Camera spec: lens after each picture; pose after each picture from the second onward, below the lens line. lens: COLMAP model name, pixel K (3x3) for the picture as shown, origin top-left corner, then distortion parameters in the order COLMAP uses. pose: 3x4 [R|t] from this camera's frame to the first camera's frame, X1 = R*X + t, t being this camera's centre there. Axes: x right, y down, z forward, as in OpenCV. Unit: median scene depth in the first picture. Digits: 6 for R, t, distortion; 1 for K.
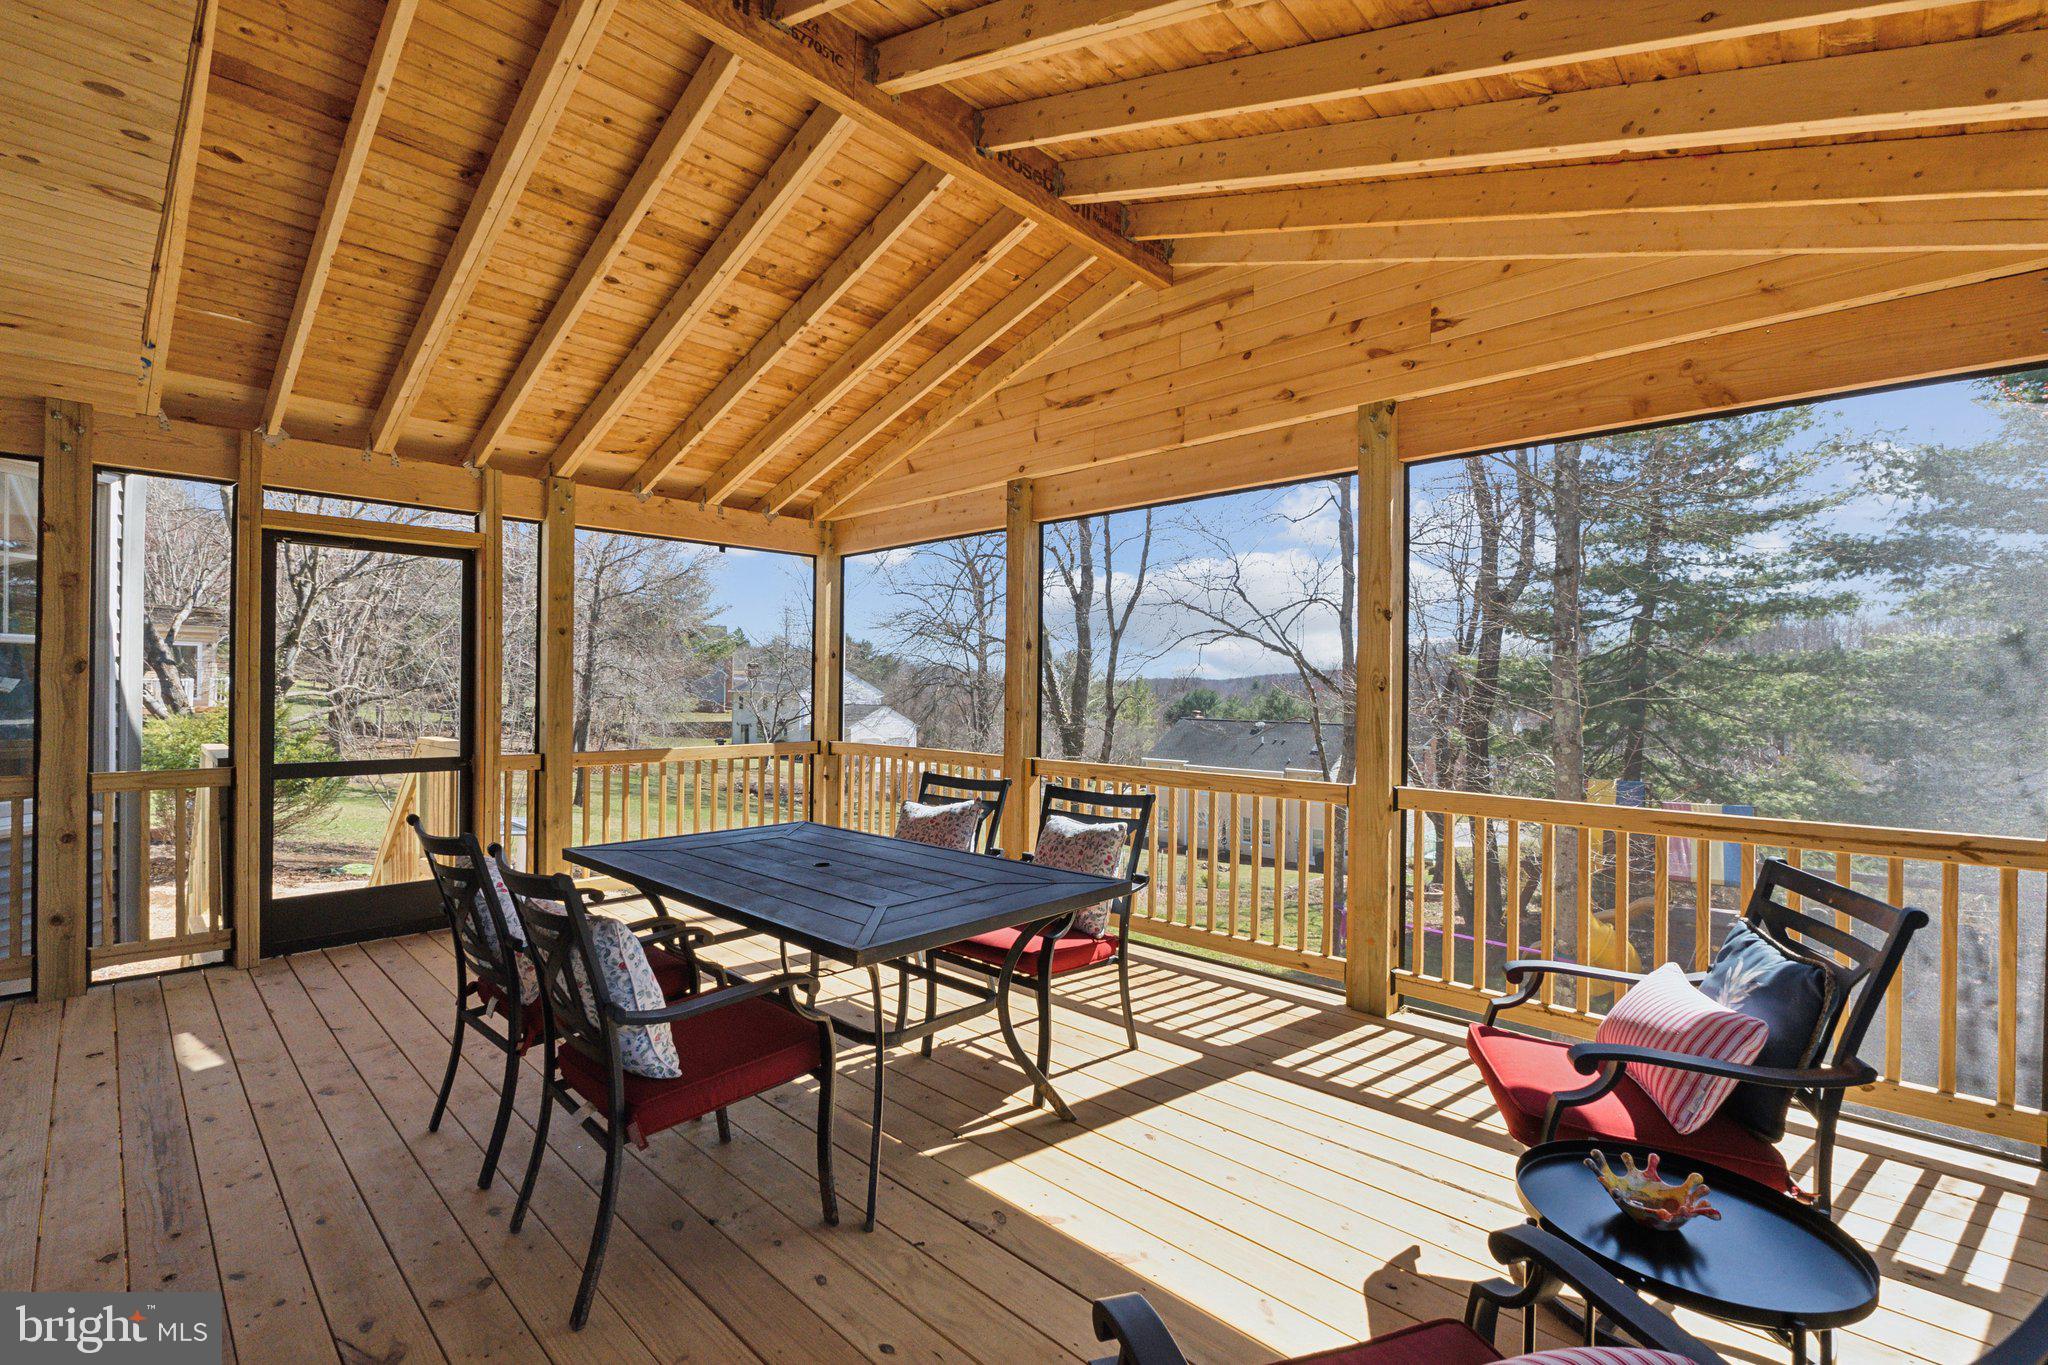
lens RADIAL K [[892.5, 0, 1022.8], [0, 892.5, 688.3], [0, 0, 1]] dist [-0.011391, -0.000686]
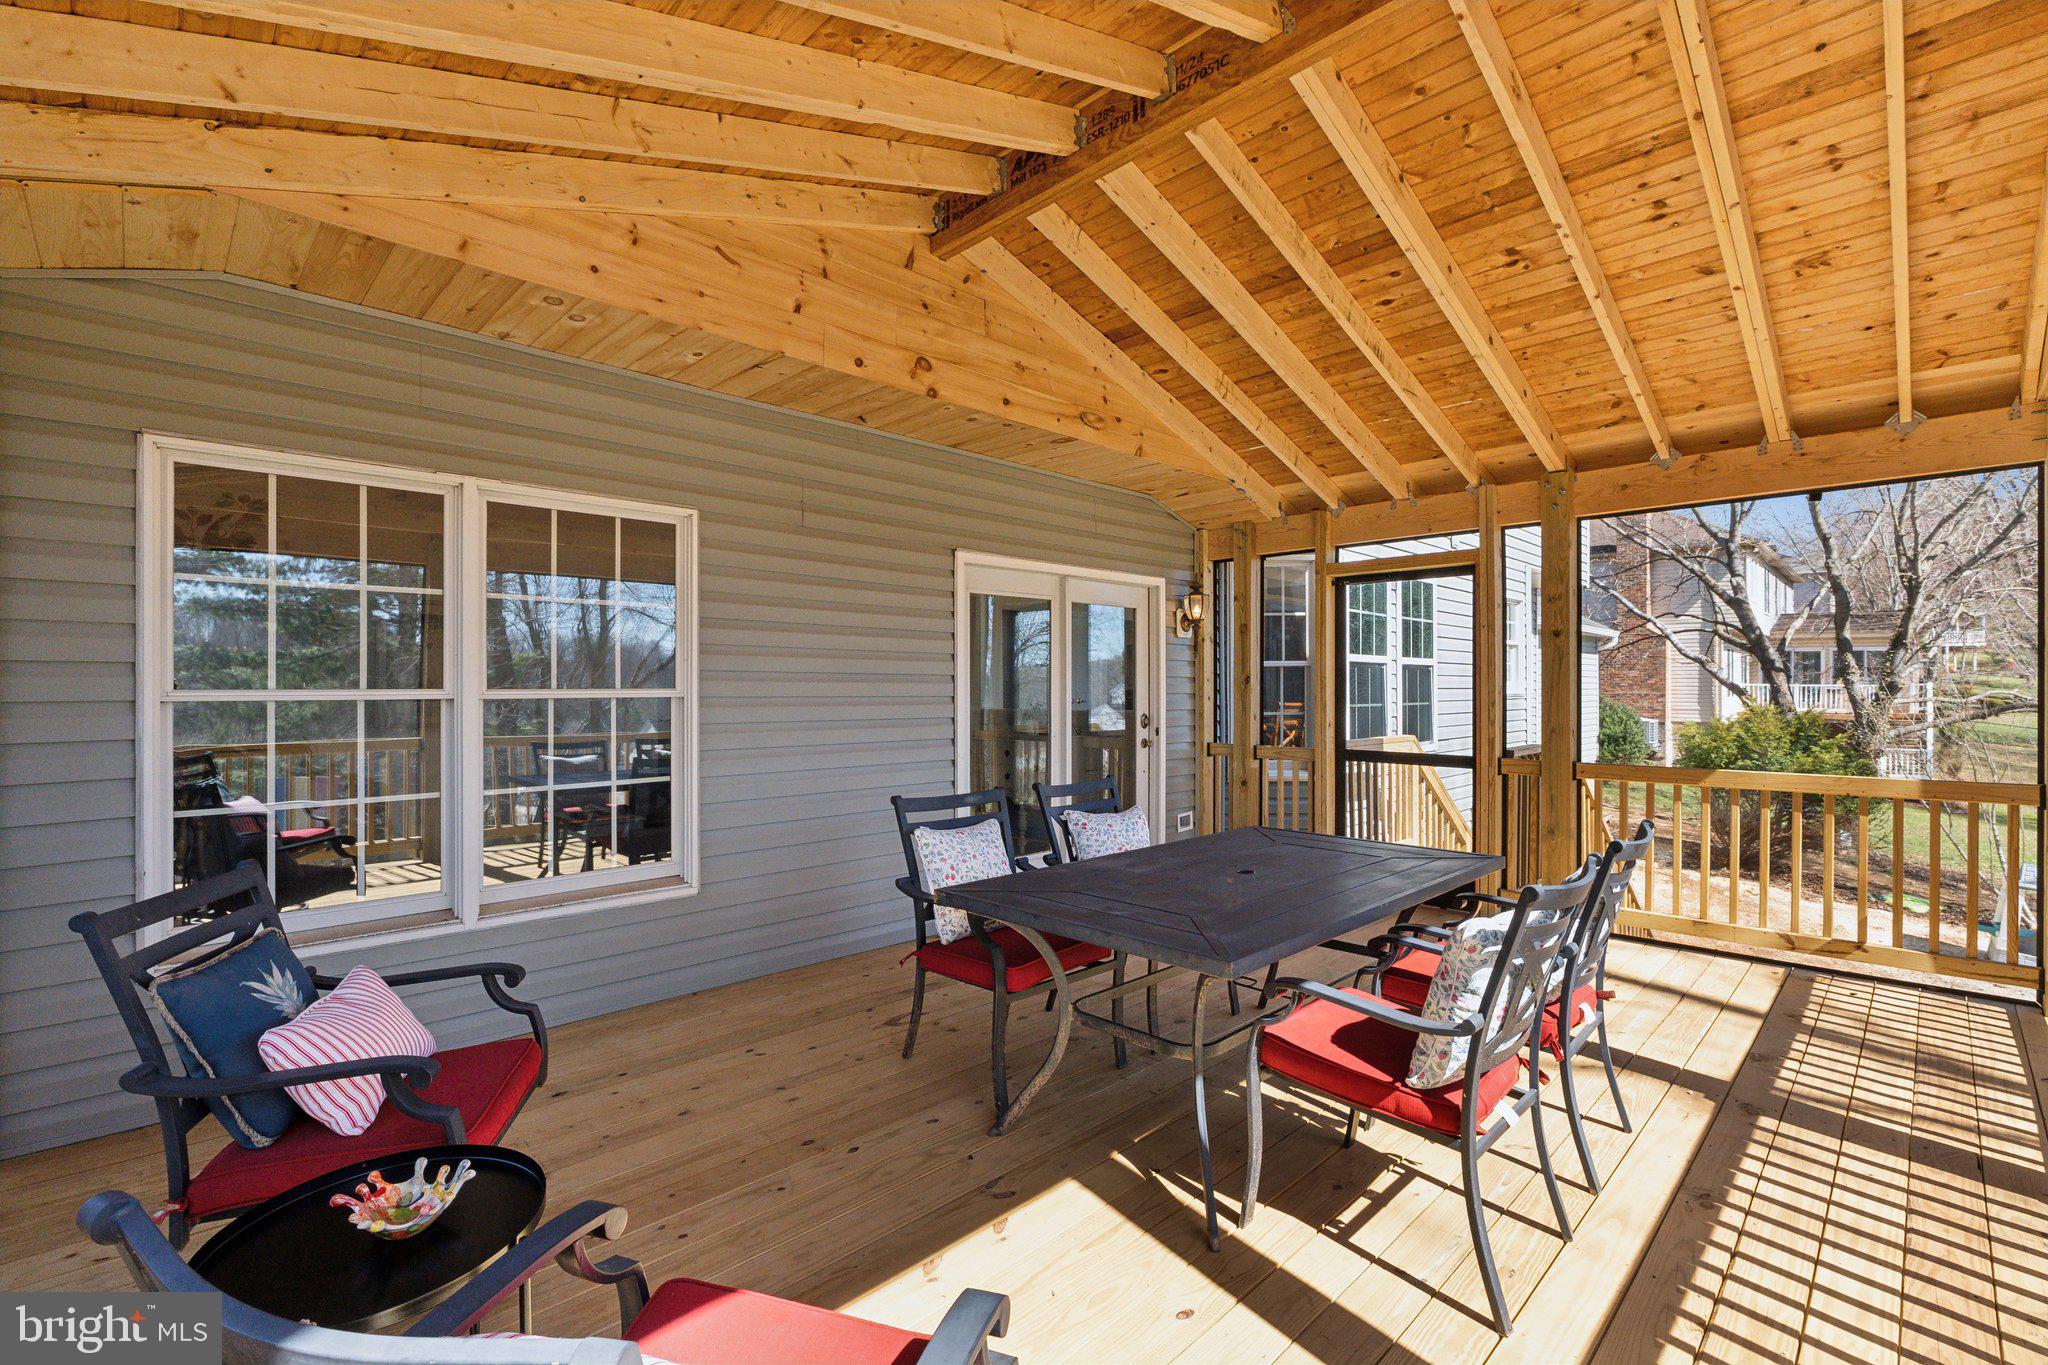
lens RADIAL K [[892.5, 0, 1023.0], [0, 892.5, 686.4], [0, 0, 1]] dist [-0.011391, -0.000686]
pose [[-0.031379, -0.008089, -0.999475, 0.464947], [-0.000906, 0.999967, -0.008064, 0.000777], [0.999507, 0.000653, -0.031385, 0.476648]]
